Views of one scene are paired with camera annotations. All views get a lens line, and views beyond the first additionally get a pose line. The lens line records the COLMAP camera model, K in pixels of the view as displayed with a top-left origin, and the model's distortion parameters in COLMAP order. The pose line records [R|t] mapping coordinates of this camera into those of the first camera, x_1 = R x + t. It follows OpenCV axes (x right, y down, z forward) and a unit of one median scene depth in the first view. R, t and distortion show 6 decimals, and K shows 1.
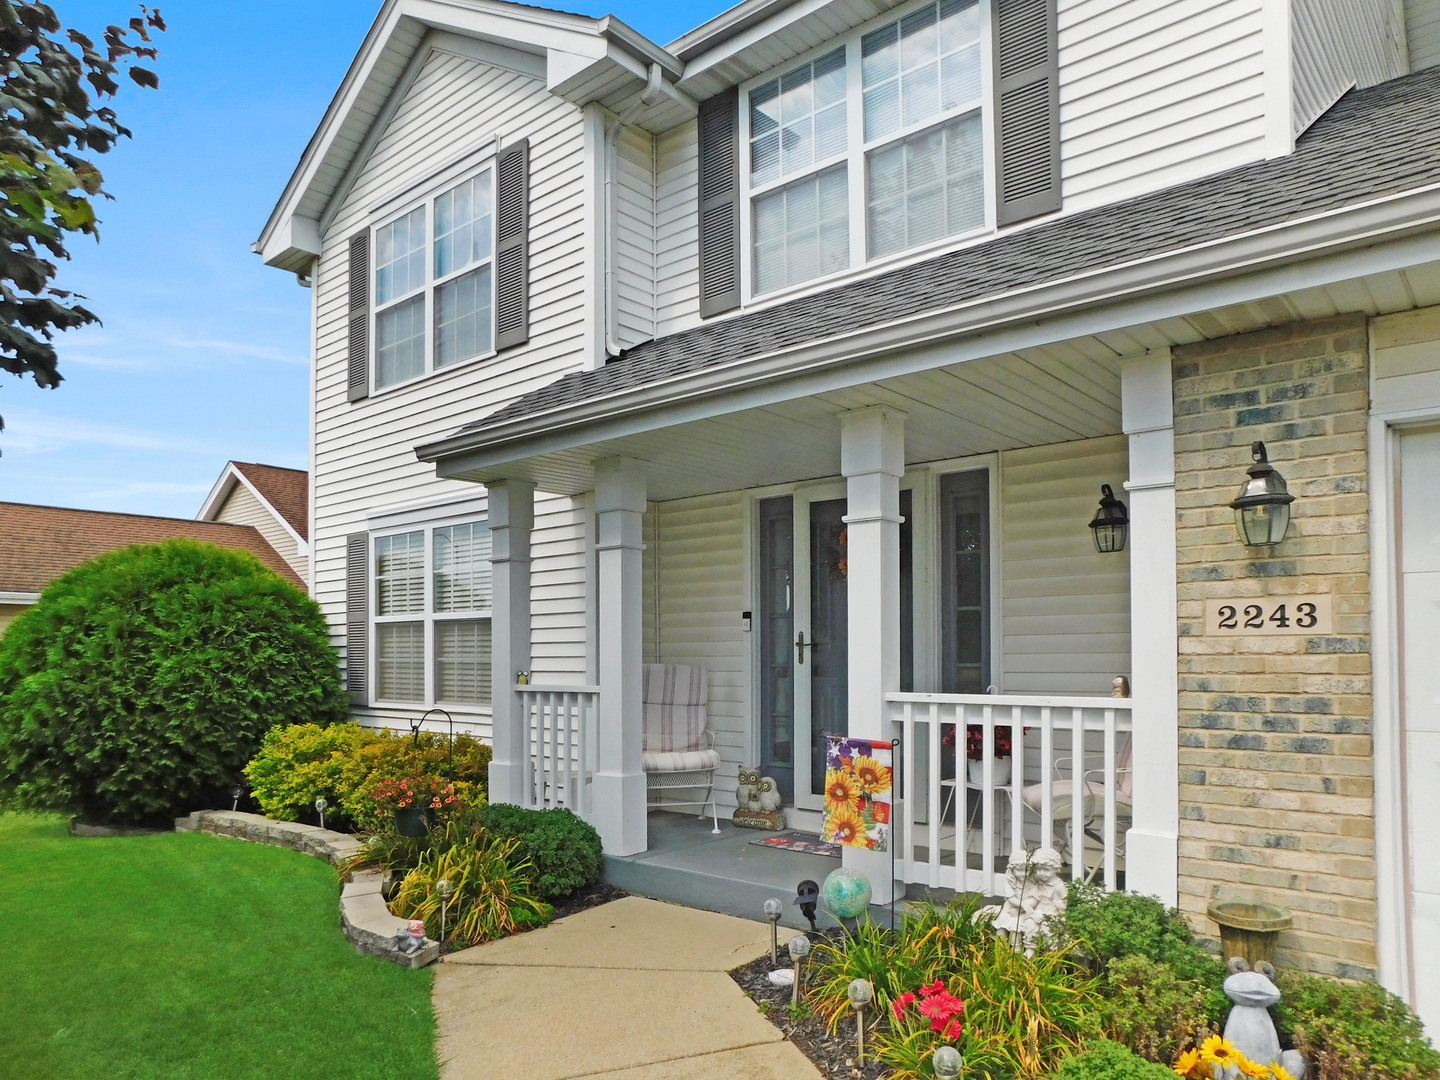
lens RADIAL K [[969.7, 0, 718.8], [0, 969.7, 469.5], [0, 0, 1]] dist [-0.035988, 0.000075]
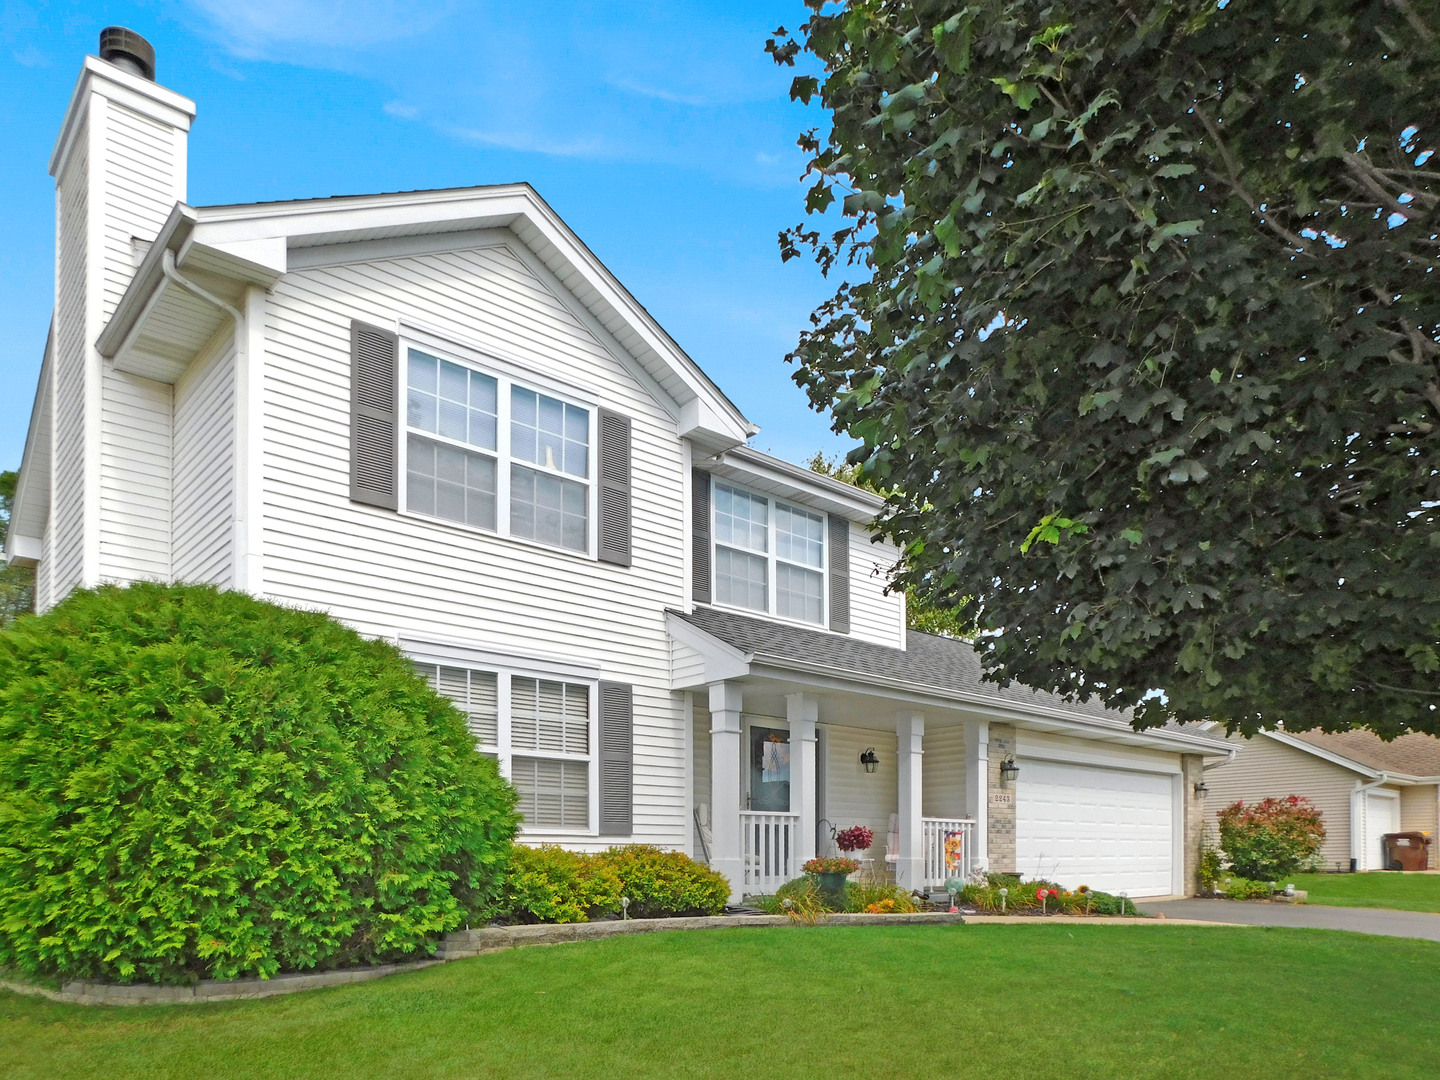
lens RADIAL K [[970.5, 0, 720.0], [0, 970.5, 540.0], [0, 0, 1]] dist [-0.002394, -0.000755]
pose [[0.119330, 0.338457, 0.933385, -1.637771], [-0.158191, 0.934574, -0.318664, 0.277153], [-0.980171, -0.109627, 0.165063, 0.719746]]
